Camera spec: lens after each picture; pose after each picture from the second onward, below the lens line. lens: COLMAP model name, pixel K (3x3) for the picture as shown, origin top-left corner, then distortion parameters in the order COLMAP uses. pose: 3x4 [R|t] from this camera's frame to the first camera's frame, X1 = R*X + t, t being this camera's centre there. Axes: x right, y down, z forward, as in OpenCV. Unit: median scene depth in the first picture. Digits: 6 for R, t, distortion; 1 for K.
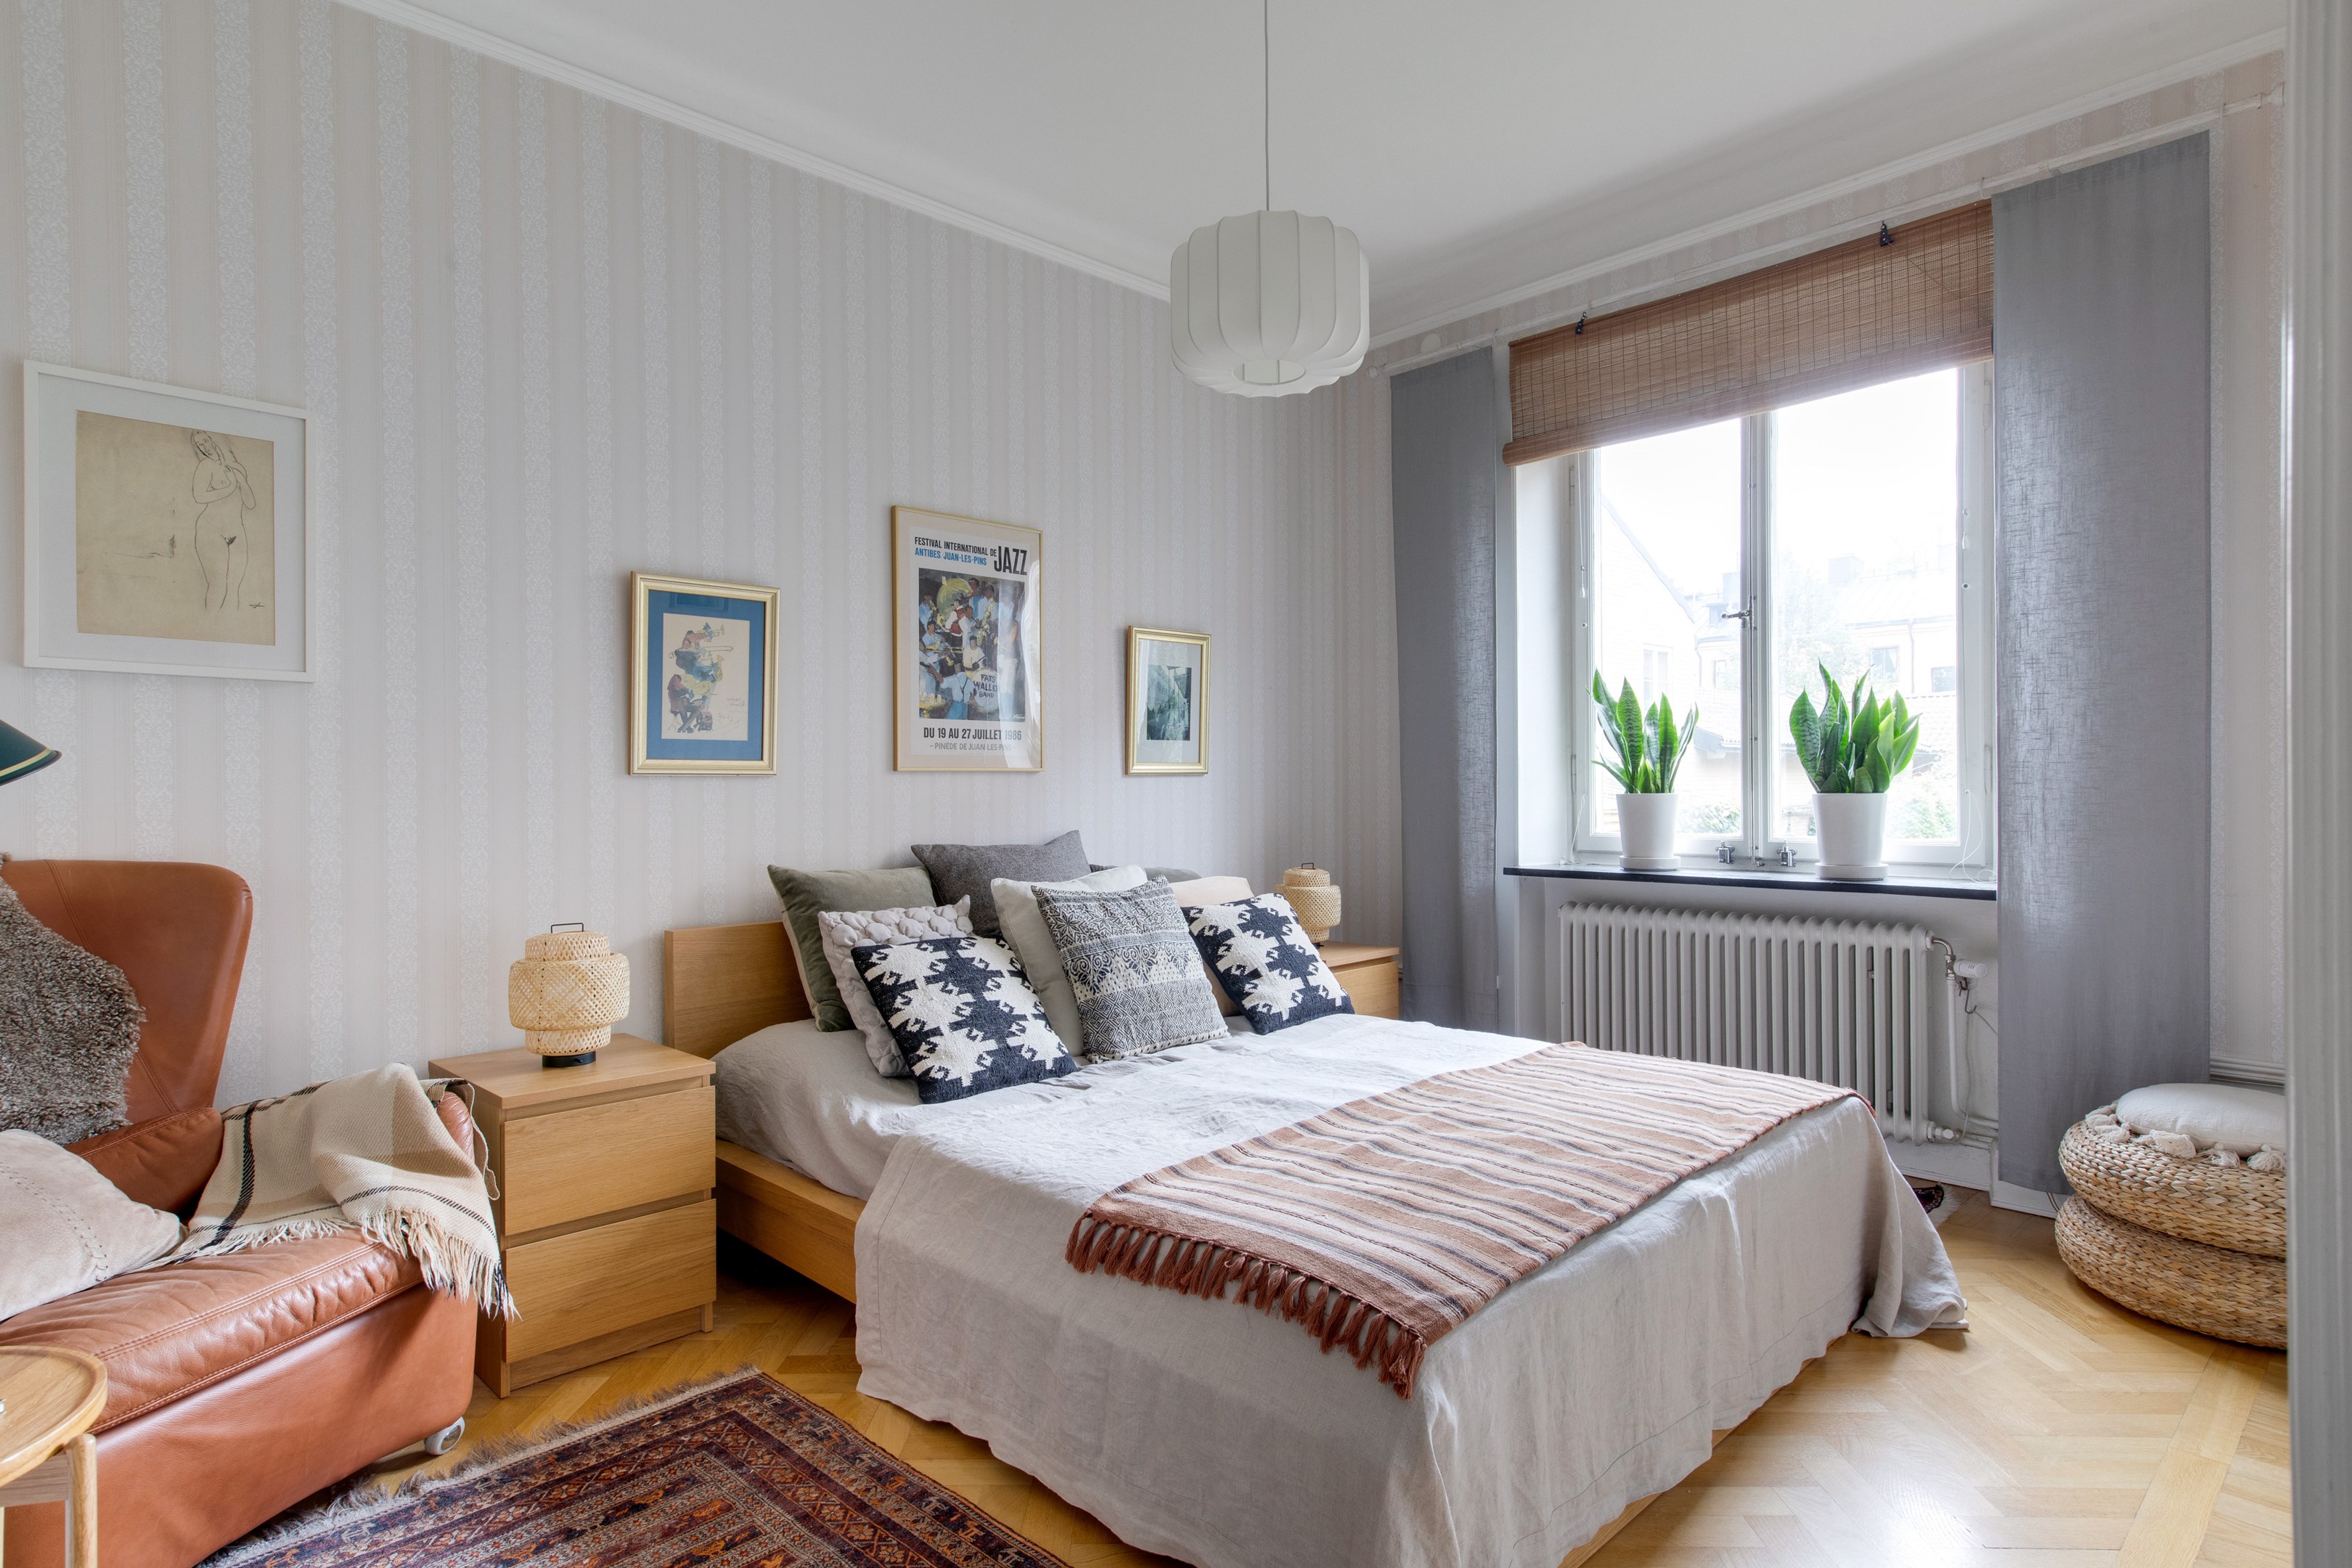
lens RADIAL K [[1277.6, 0, 1187.6], [0, 1277.6, 793.0], [0, 0, 1]] dist [0.015716, -0.002195]
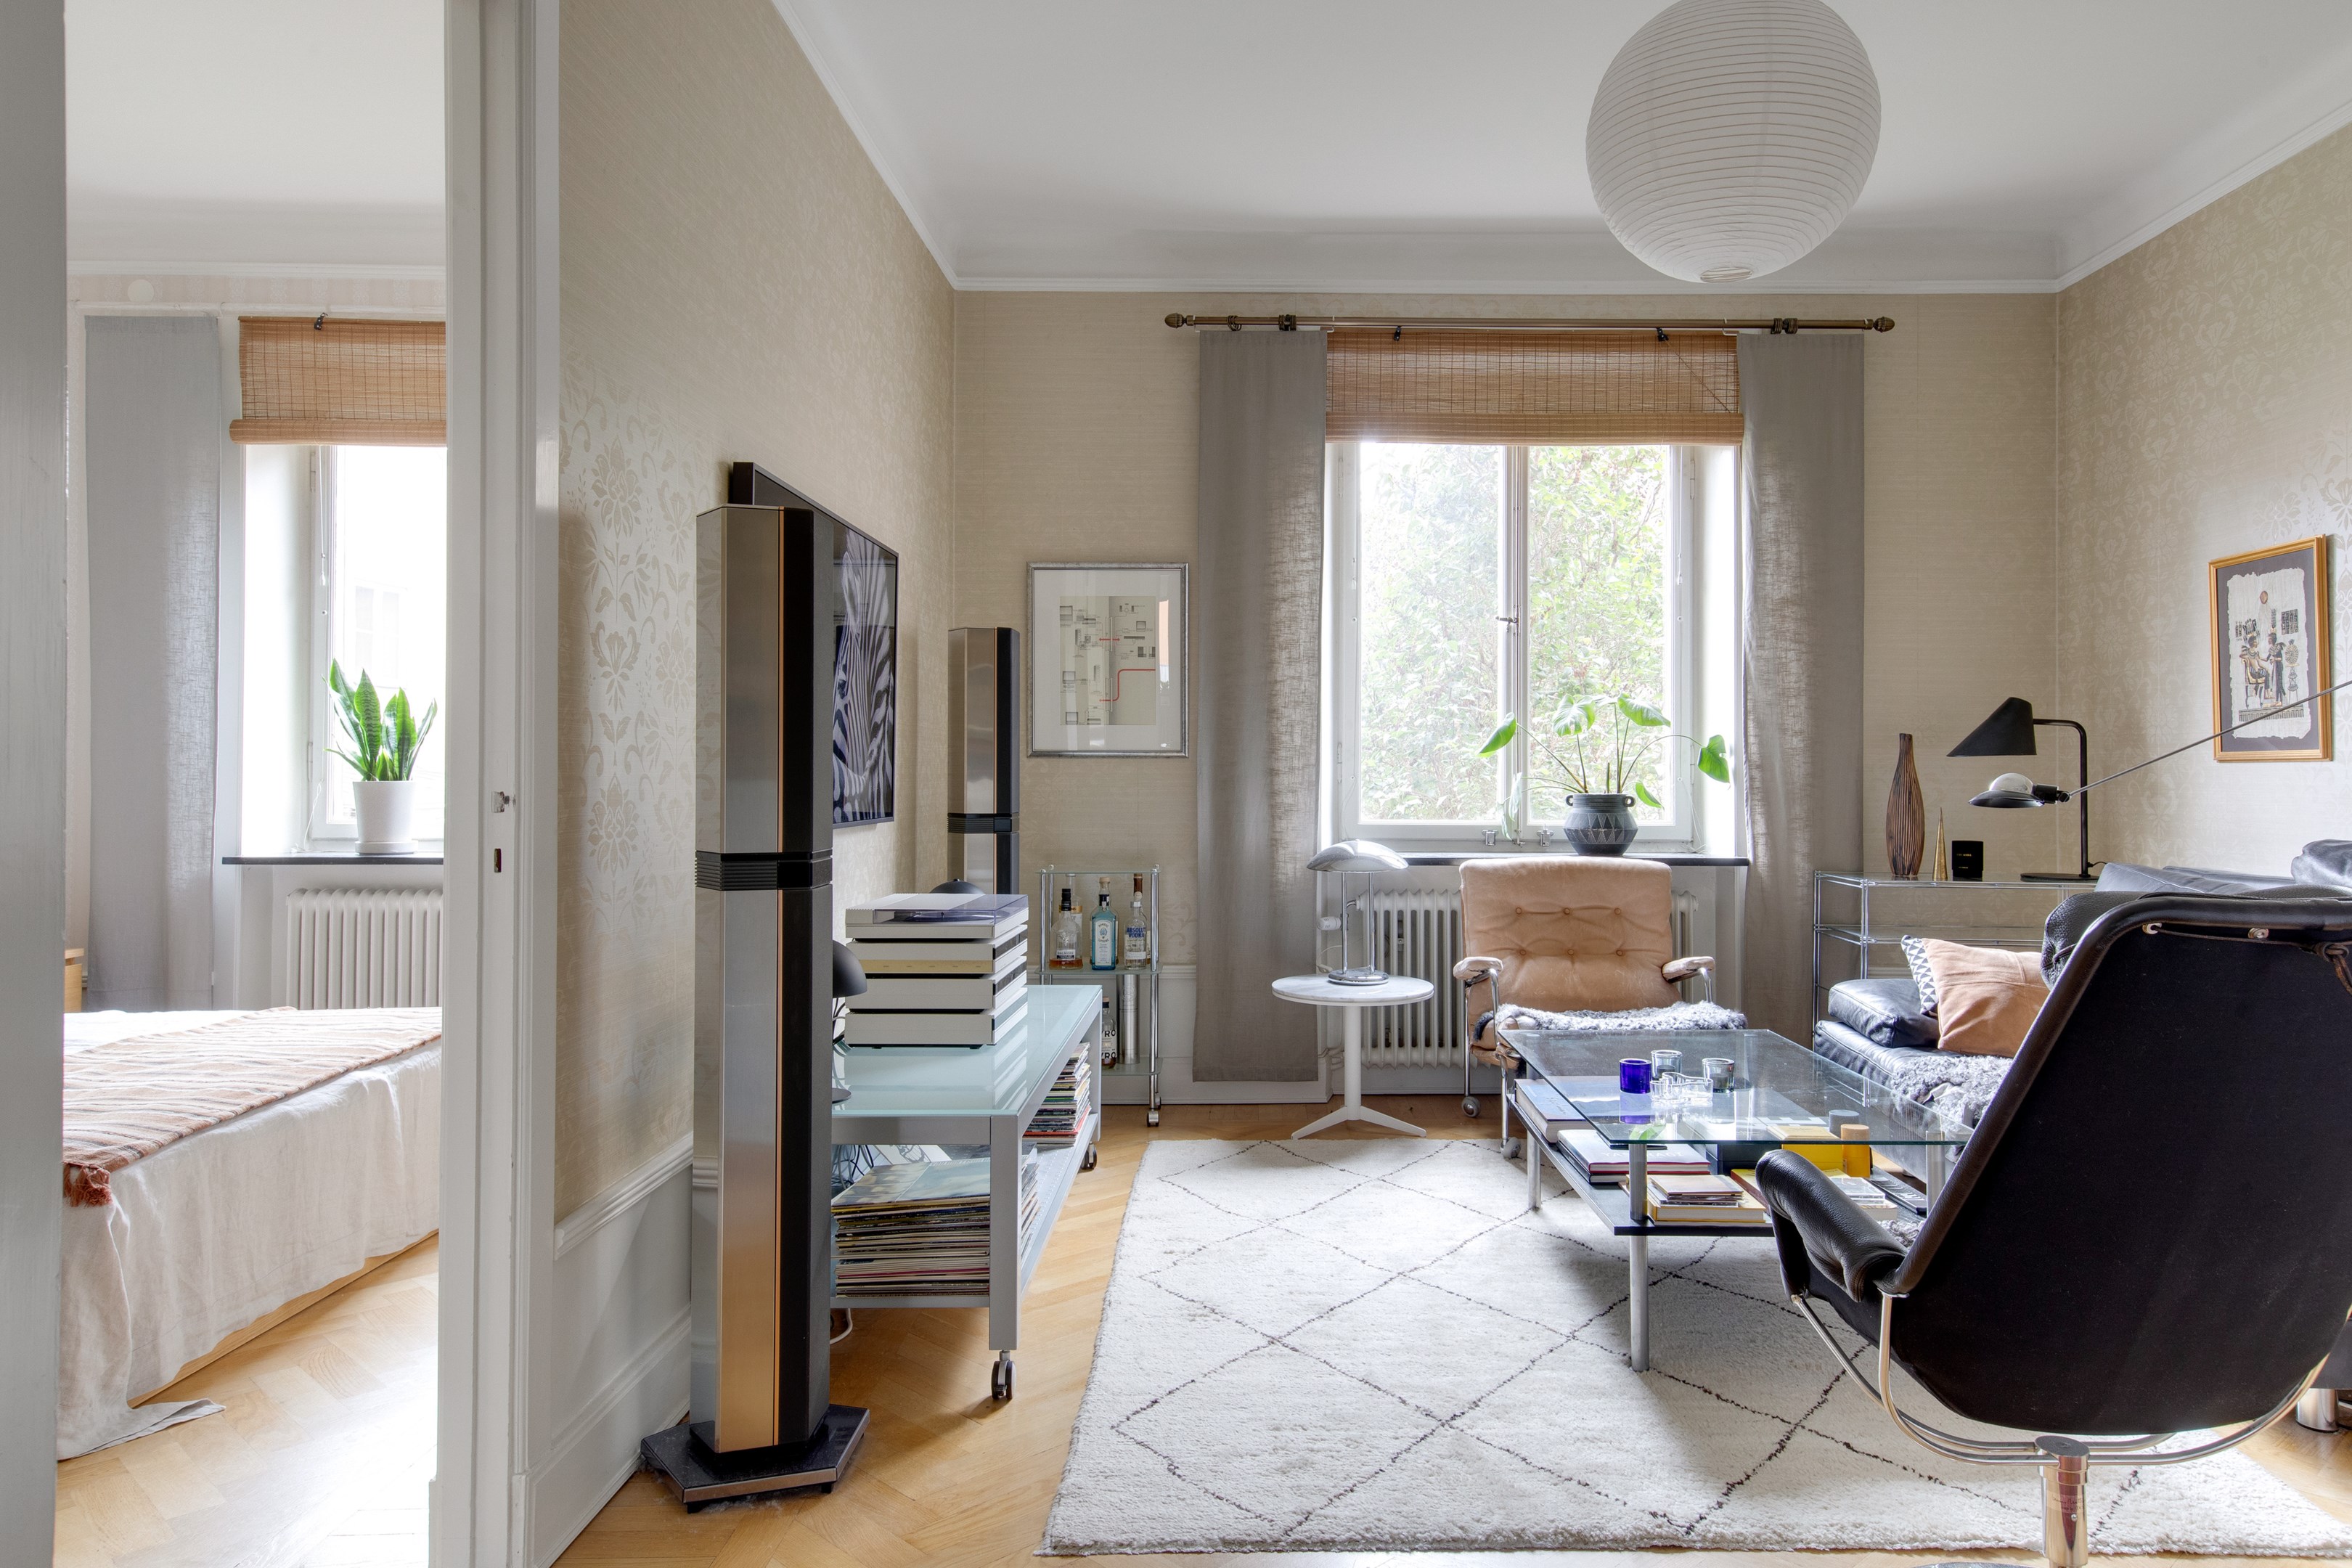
lens RADIAL K [[1383.8, 0, 1128.8], [0, 1383.8, 773.2], [0, 0, 1]] dist [0.020473, -0.001323]
pose [[0.693905, 0.019350, 0.719807, -0.085310], [-0.012605, 0.999812, -0.014726, 0.005328], [-0.719956, 0.001145, 0.694018, -0.506901]]
